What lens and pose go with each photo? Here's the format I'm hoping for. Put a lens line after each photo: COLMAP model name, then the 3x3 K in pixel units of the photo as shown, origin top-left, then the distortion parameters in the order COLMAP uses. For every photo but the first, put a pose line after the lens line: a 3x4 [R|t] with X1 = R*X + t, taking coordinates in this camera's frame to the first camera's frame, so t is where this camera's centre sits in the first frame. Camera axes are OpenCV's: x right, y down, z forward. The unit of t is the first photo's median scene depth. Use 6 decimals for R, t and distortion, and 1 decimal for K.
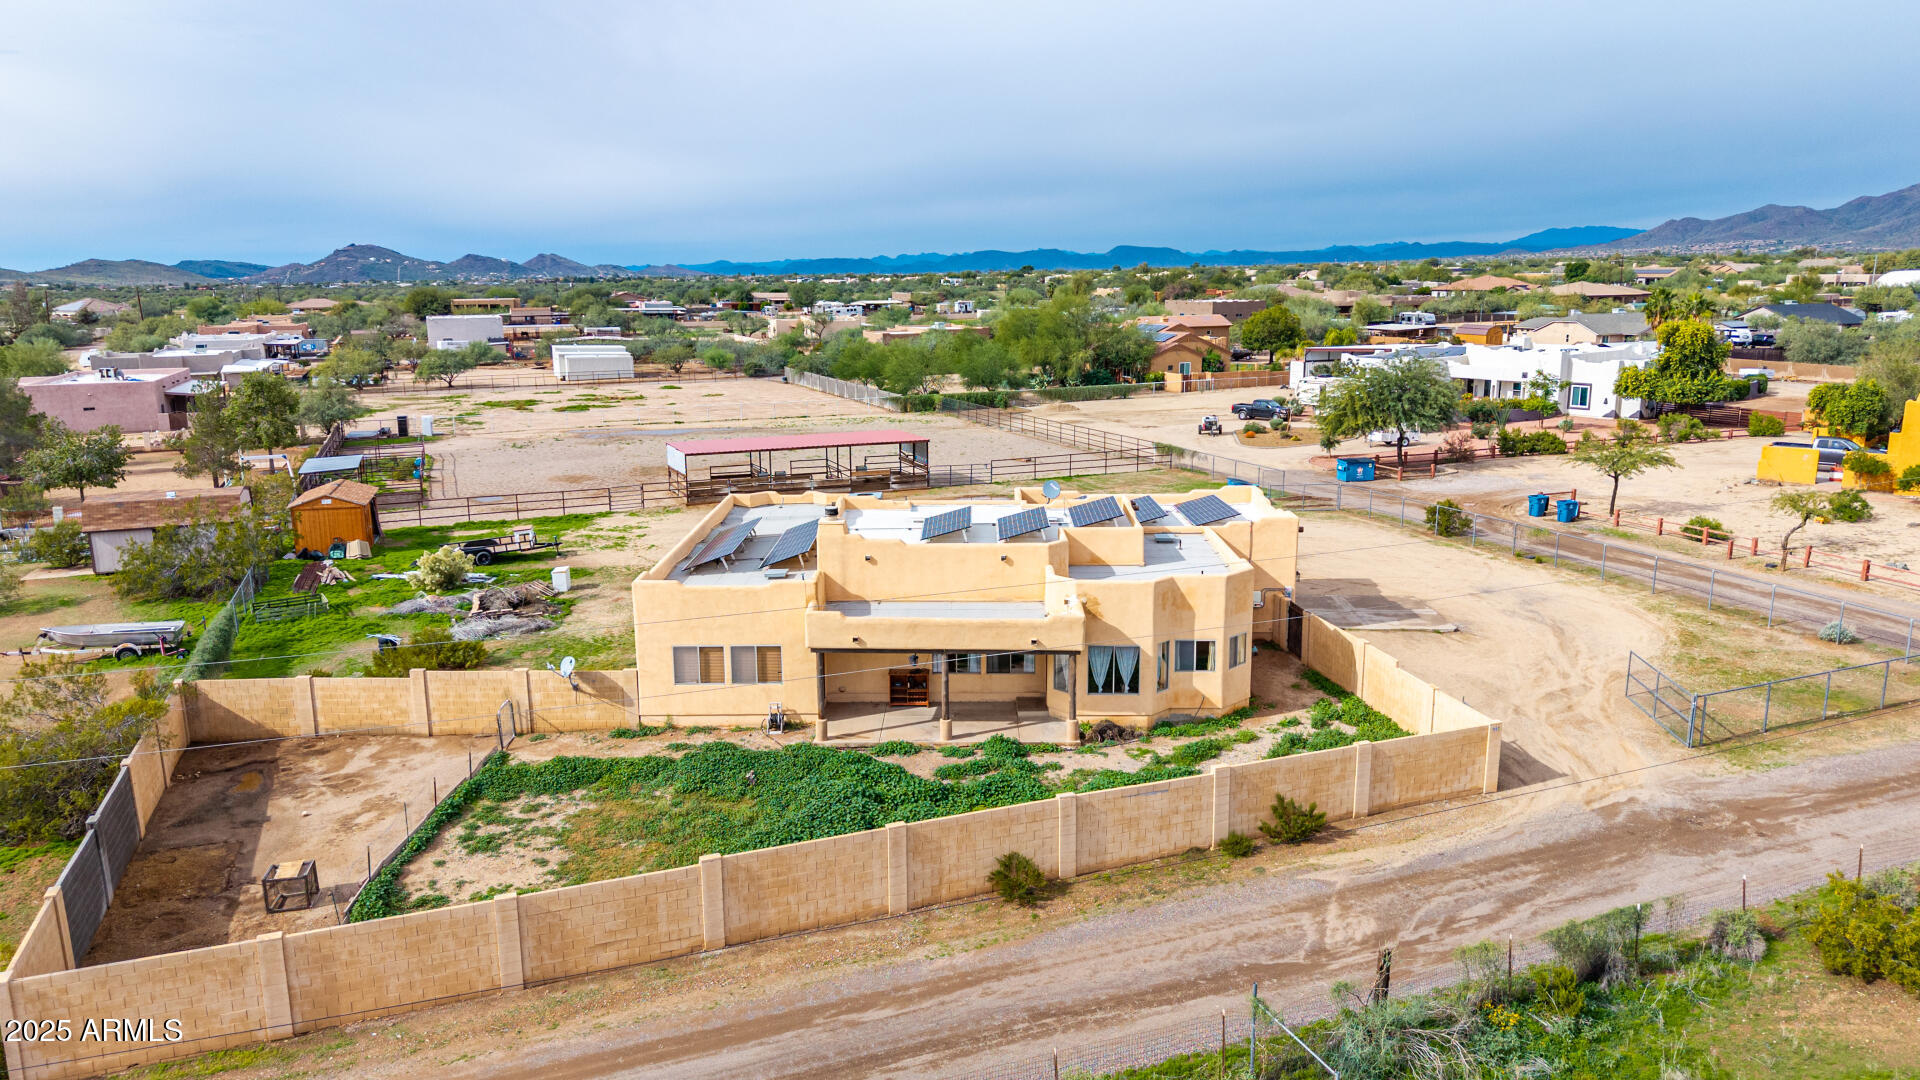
lens RADIAL K [[1297.2, 0, 956.0], [0, 1297.2, 508.2], [0, 0, 1]] dist [0.056943, -0.077962]
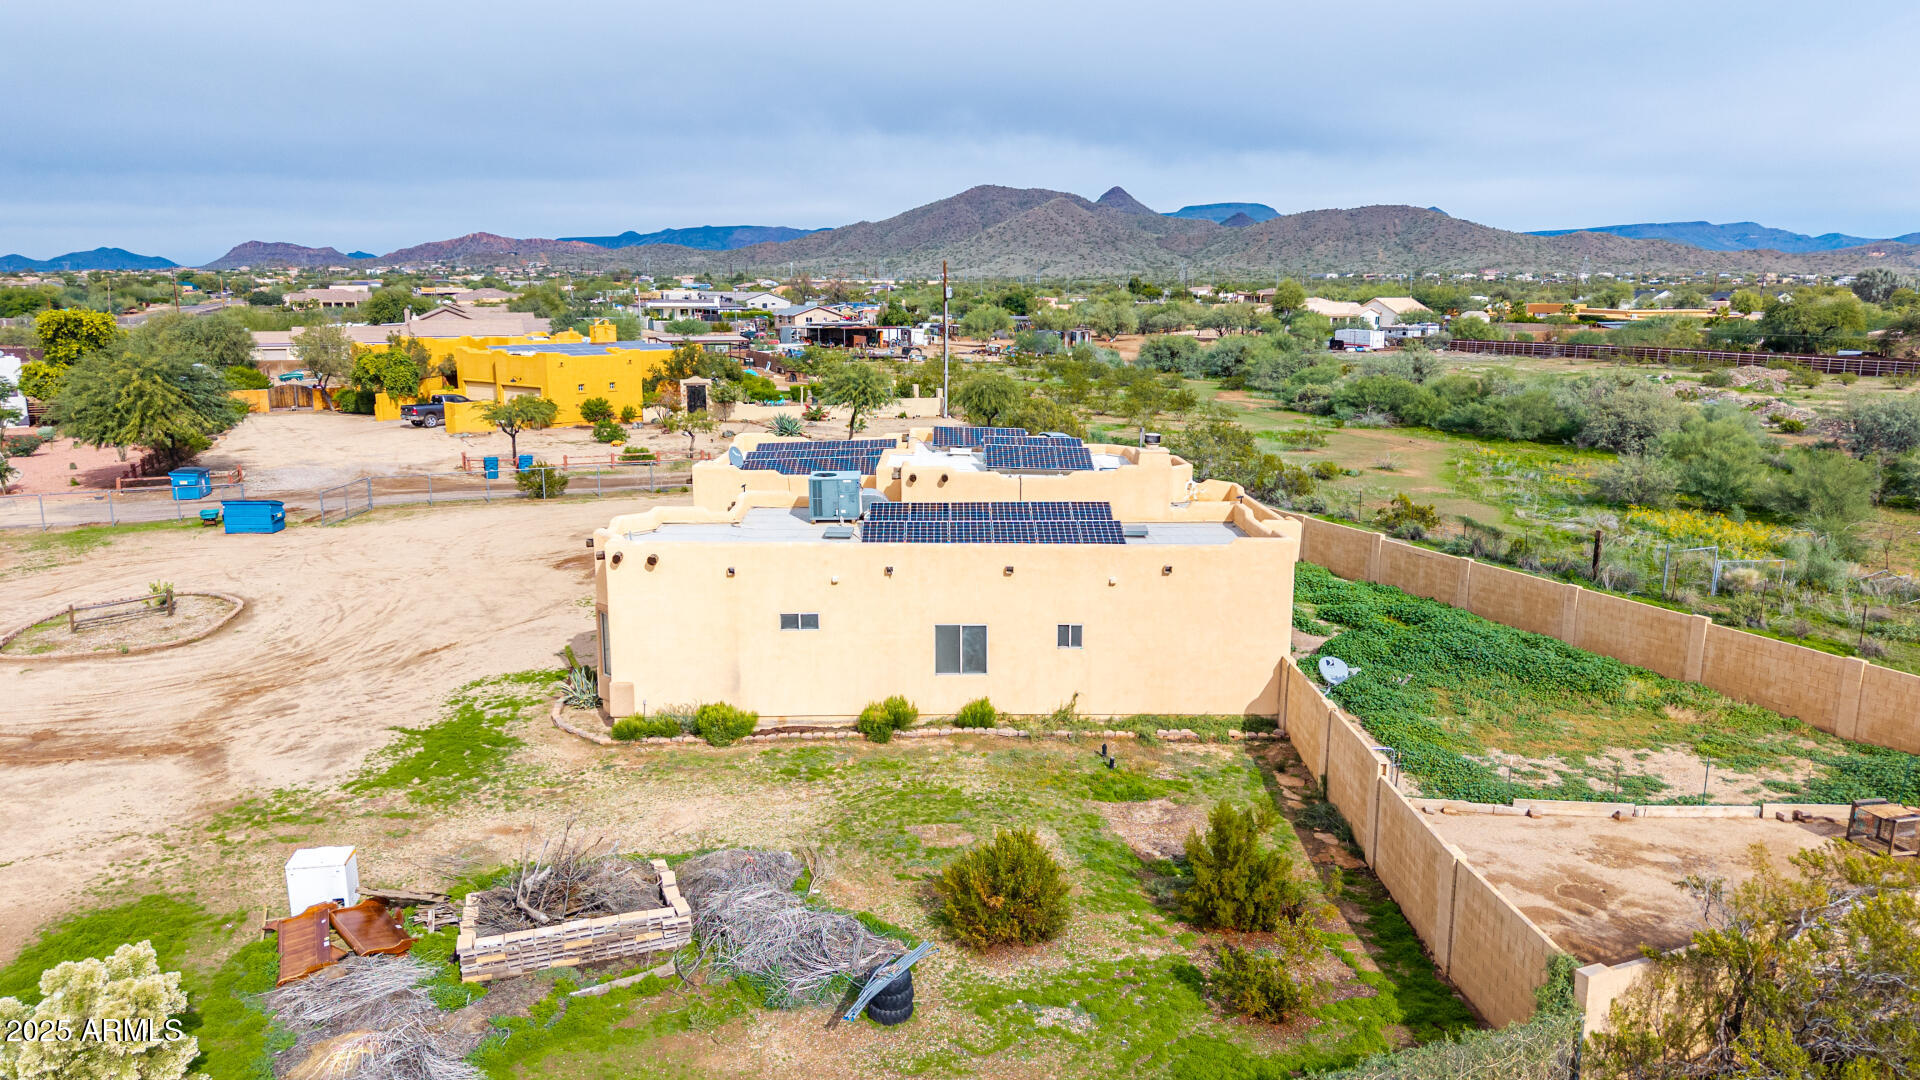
lens RADIAL K [[1297.1, 0, 948.6], [0, 1297.1, 537.9], [0, 0, 1]] dist [0.039887, -0.057947]
pose [[-0.016328, -0.176368, 0.984189, -0.254226], [0.181233, 0.967493, 0.176383, -0.029602], [-0.983305, 0.181248, 0.016167, 0.303403]]
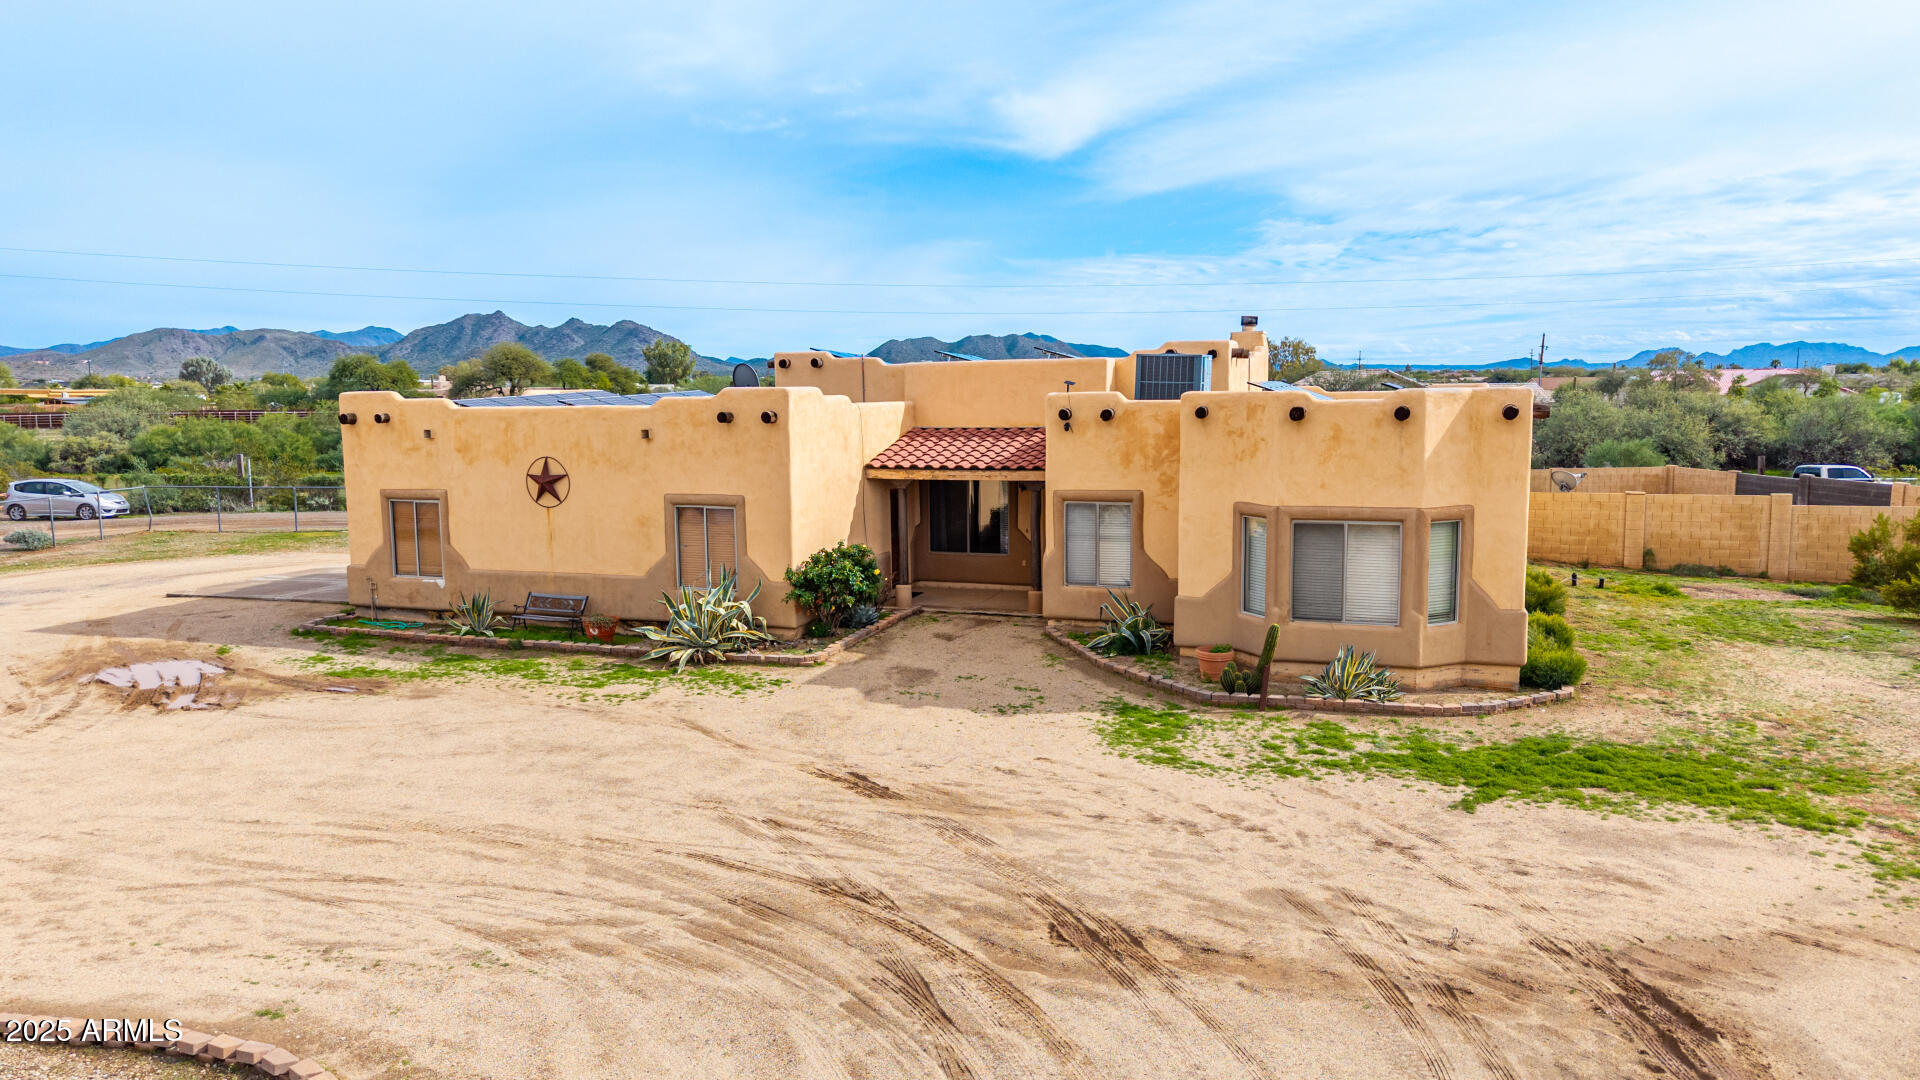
lens RADIAL K [[1306.8, 0, 952.8], [0, 1306.8, 533.9], [0, 0, 1]] dist [0.037490, -0.044172]
pose [[-0.944220, -0.014794, 0.328984, -0.051731], [0.080672, 0.958162, 0.274624, -0.029842], [-0.319282, 0.285845, -0.903522, 0.493477]]
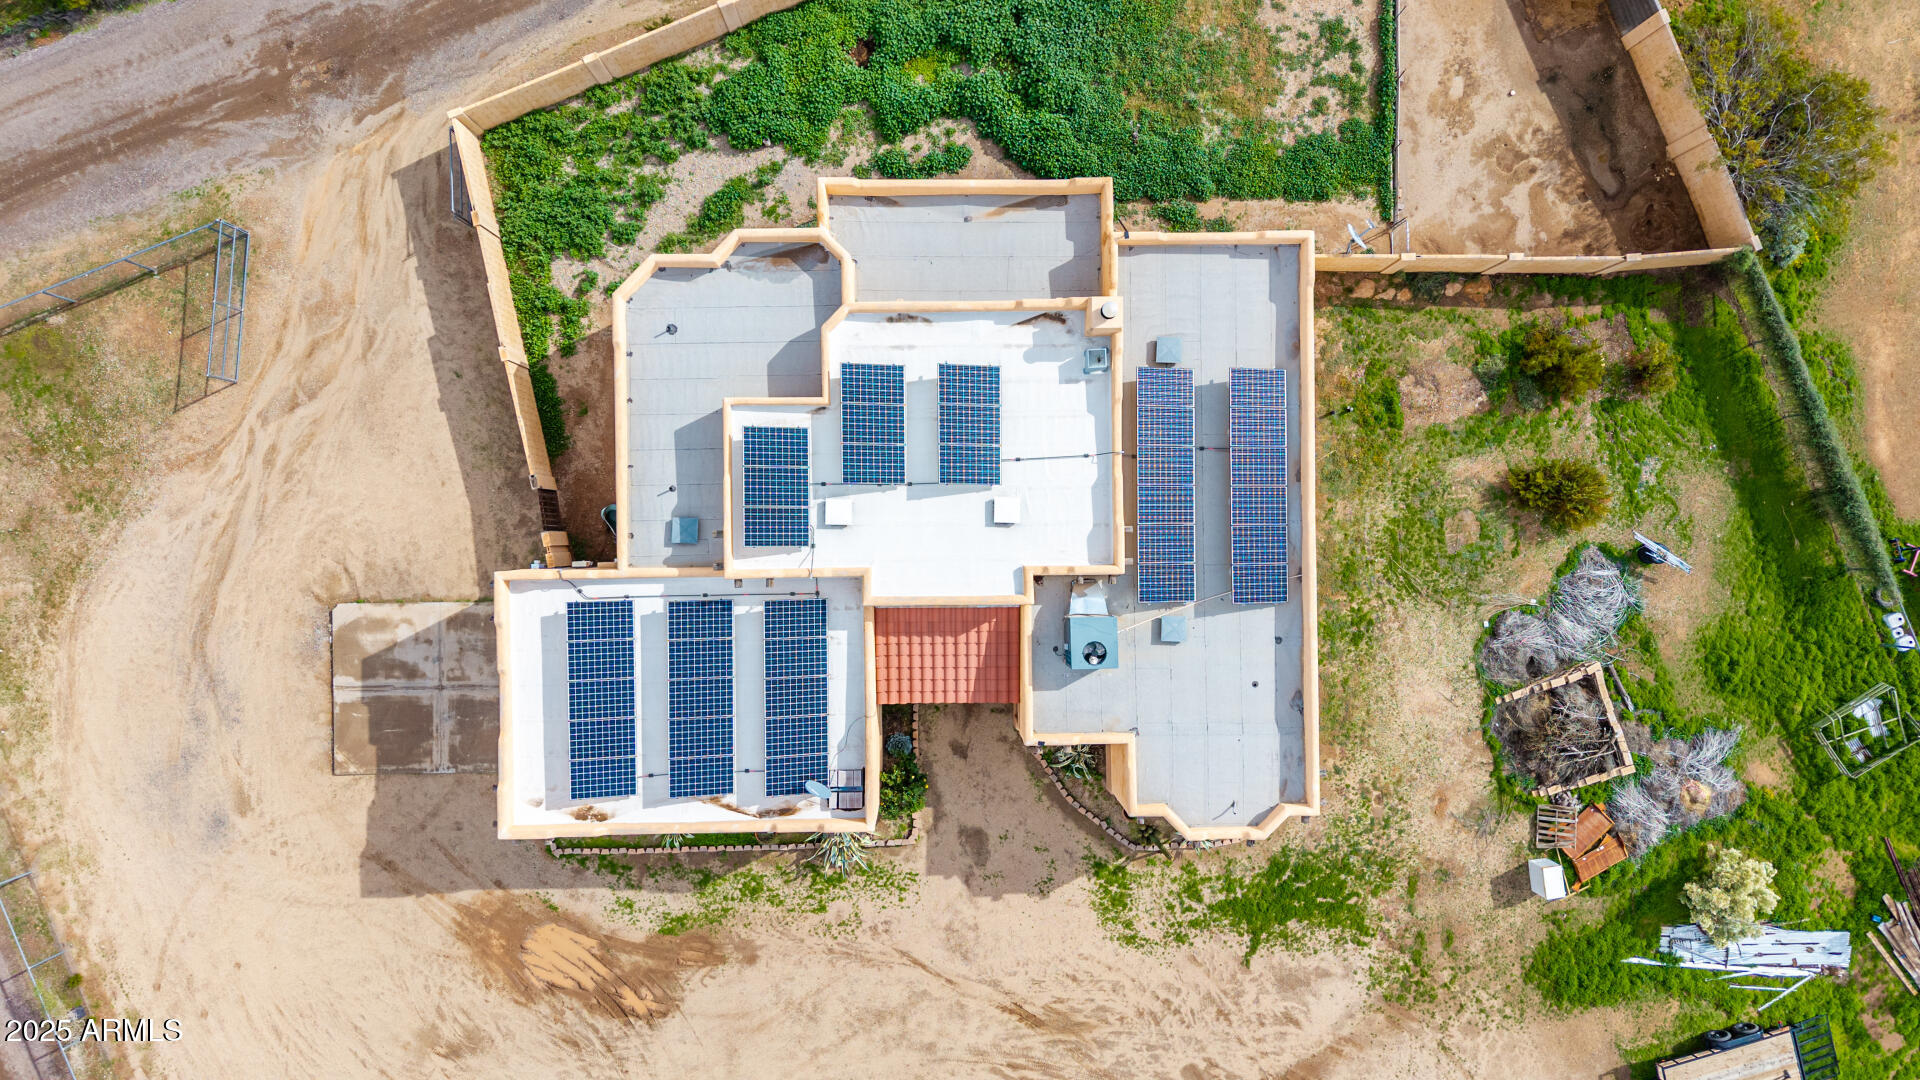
lens RADIAL K [[1297.1, 0, 948.6], [0, 1297.1, 537.9], [0, 0, 1]] dist [0.039887, -0.057947]
pose [[-0.999783, 0.020590, -0.003141, 0.003017], [-0.006881, -0.184219, 0.982861, -0.221512], [0.019659, 0.982670, 0.184320, 0.264883]]
